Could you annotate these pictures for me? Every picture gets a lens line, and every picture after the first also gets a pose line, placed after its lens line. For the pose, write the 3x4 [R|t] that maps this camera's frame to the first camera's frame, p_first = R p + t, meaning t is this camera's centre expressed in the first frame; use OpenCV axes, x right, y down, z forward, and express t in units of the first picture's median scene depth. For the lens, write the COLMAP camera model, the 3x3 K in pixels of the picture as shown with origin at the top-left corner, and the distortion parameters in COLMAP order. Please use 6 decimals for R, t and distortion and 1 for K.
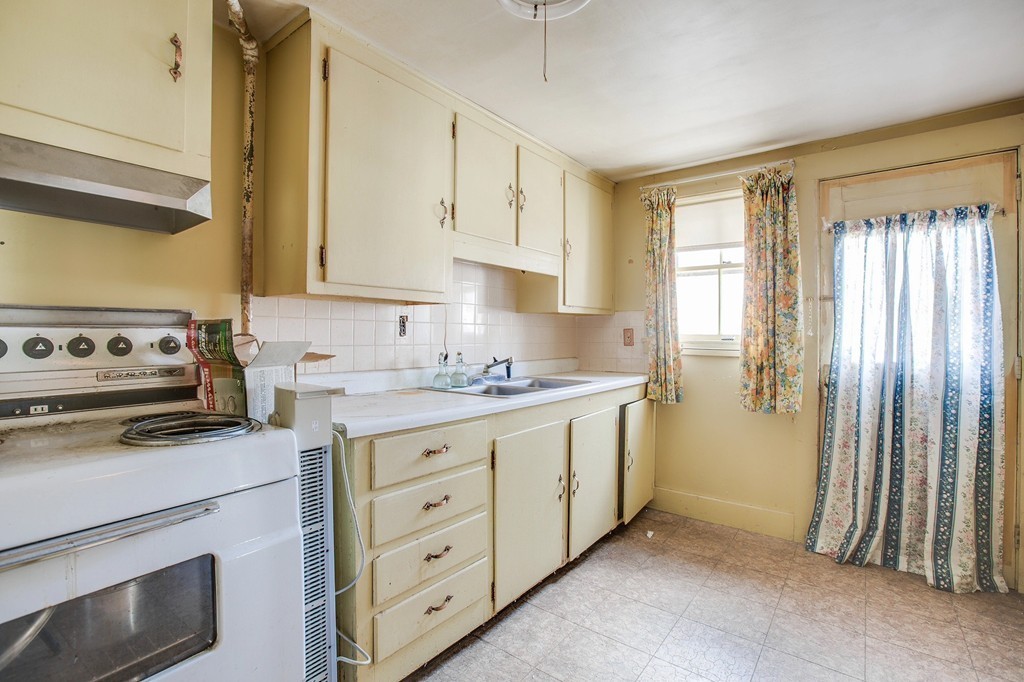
lens RADIAL K [[478.1, 0, 512.2], [0, 478.1, 338.6], [0, 0, 1]] dist [-0.019687, 0.008106]
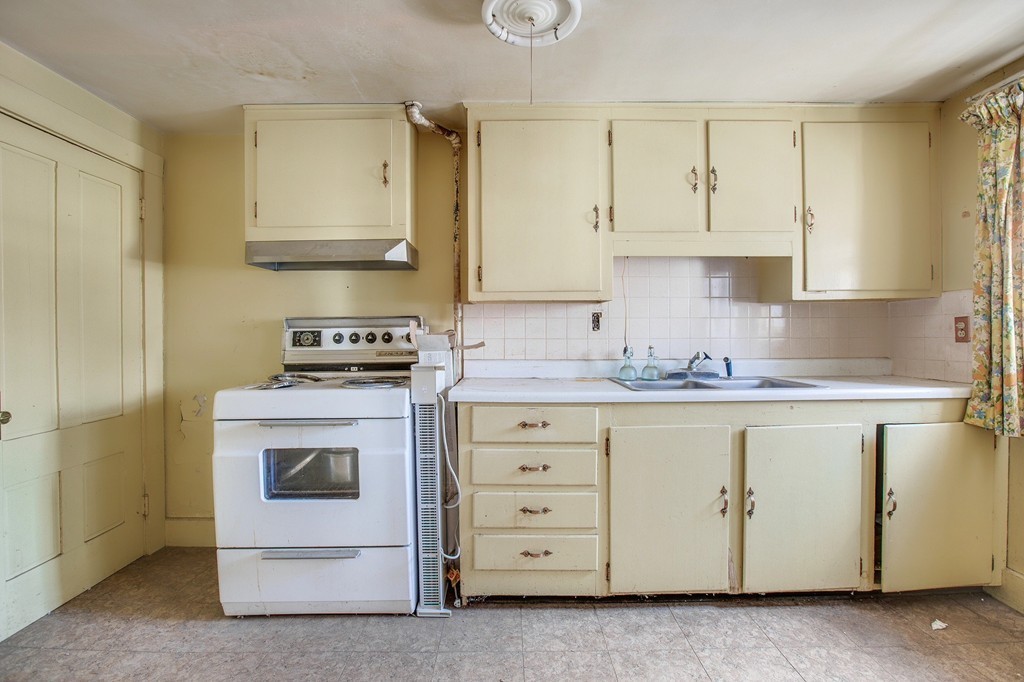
lens RADIAL K [[478.1, 0, 508.7], [0, 478.1, 338.8], [0, 0, 1]] dist [-0.019687, 0.008106]
pose [[0.615794, 0.002454, -0.787903, 0.573803], [0.002058, 0.999987, 0.004724, 0.008362], [0.787904, -0.004530, 0.615781, 0.157967]]
